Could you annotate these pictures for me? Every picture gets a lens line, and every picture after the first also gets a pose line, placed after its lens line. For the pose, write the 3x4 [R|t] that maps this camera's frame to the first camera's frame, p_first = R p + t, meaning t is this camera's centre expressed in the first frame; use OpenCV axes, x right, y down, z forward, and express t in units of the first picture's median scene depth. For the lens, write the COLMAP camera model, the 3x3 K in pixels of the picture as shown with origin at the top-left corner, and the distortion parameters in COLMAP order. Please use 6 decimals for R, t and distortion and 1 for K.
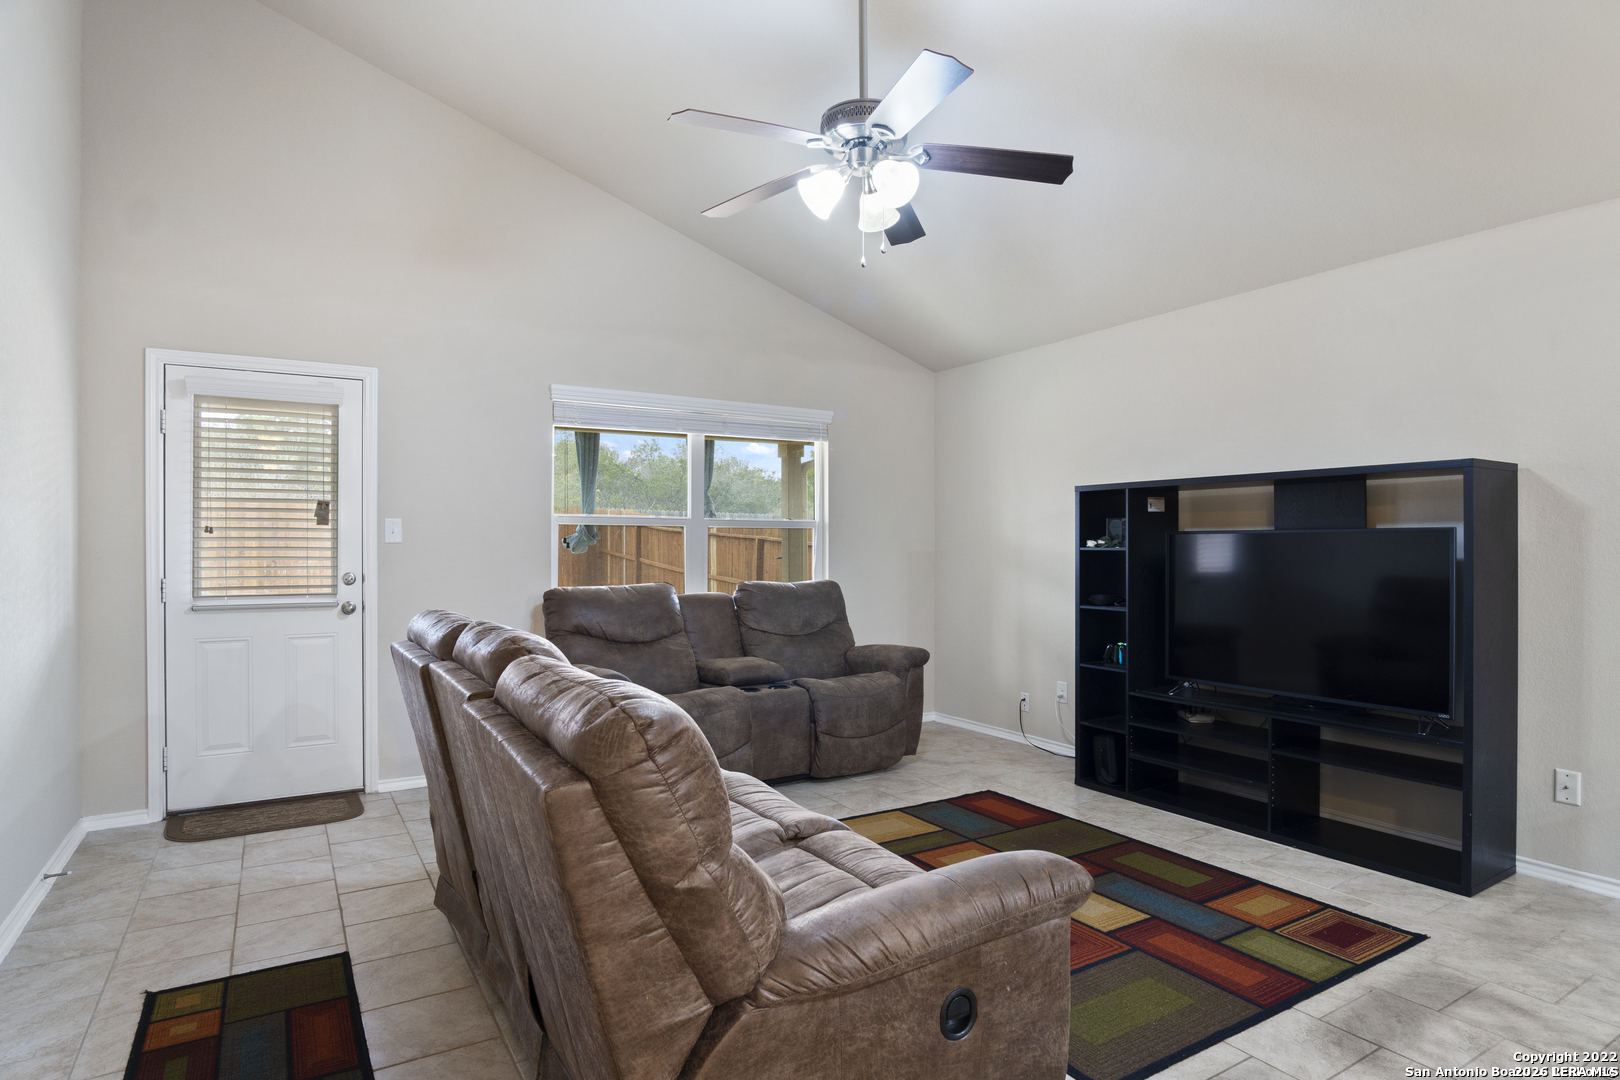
lens RADIAL K [[876.5, 0, 816.4], [0, 876.5, 545.7], [0, 0, 1]] dist [-0.030846, 0.003853]
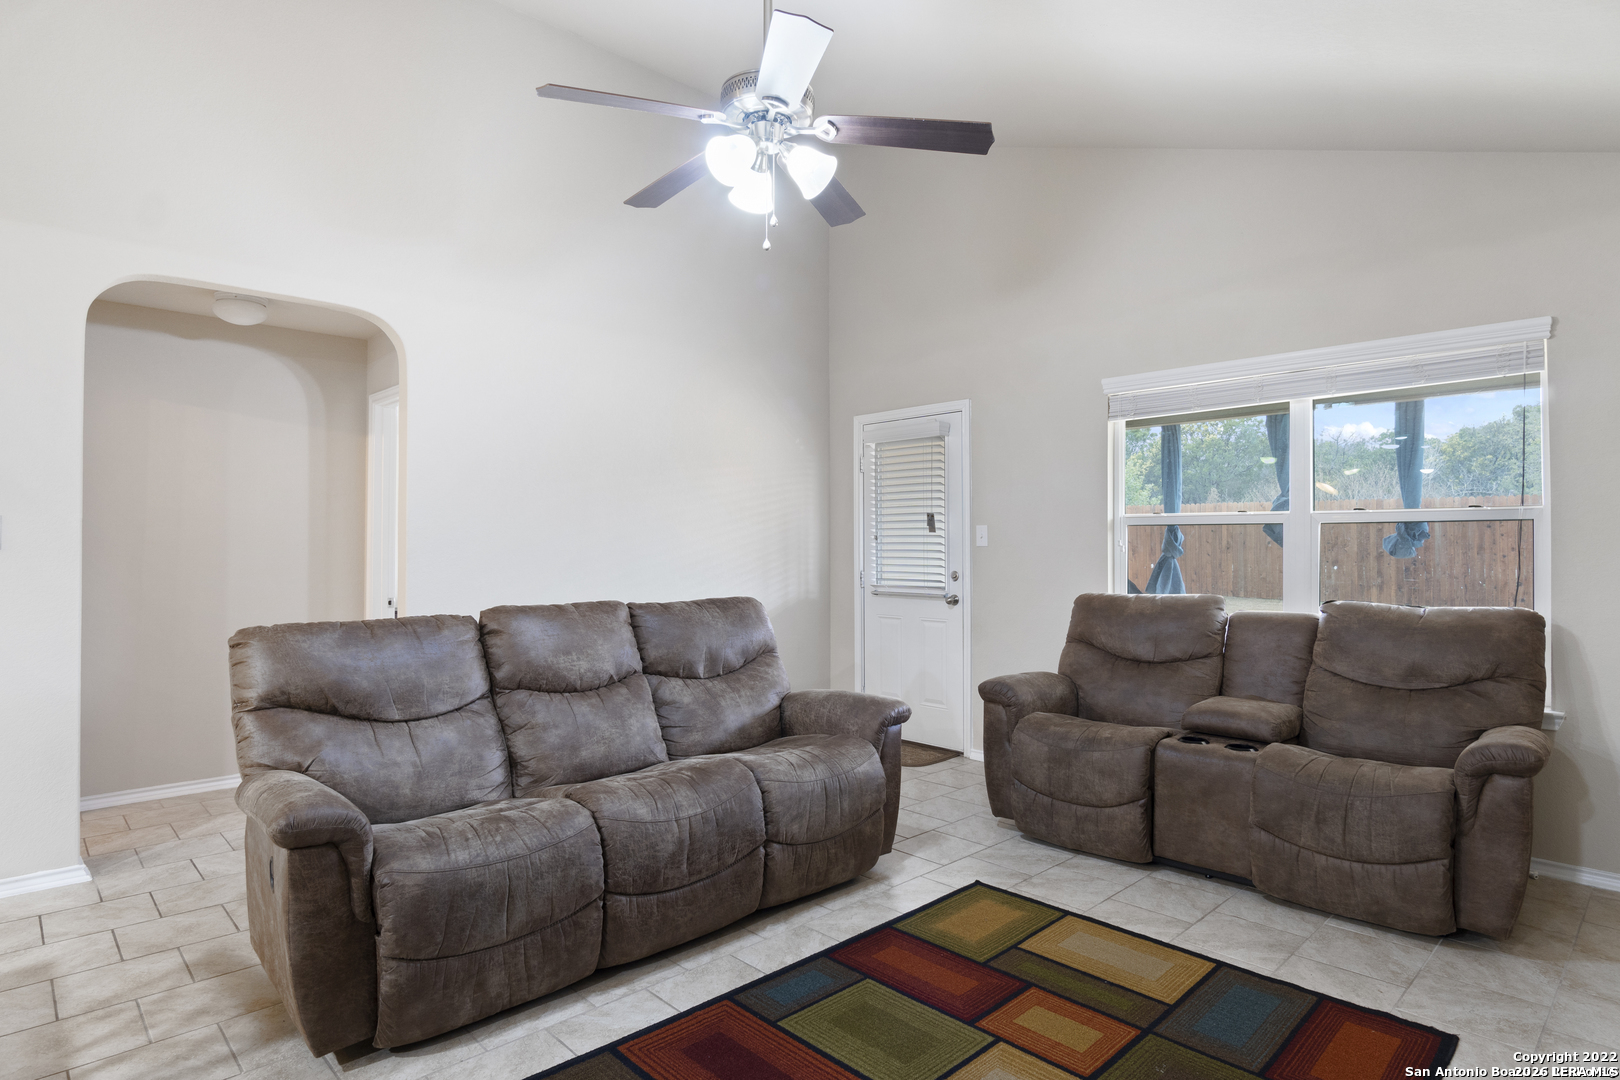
lens RADIAL K [[876.5, 0, 819.0], [0, 876.5, 541.6], [0, 0, 1]] dist [-0.030846, 0.003853]
pose [[0.210302, -0.009486, -0.977591, 0.608783], [-0.000715, 0.999951, -0.009856, 0.002269], [0.977636, 0.002772, 0.210285, 0.546627]]
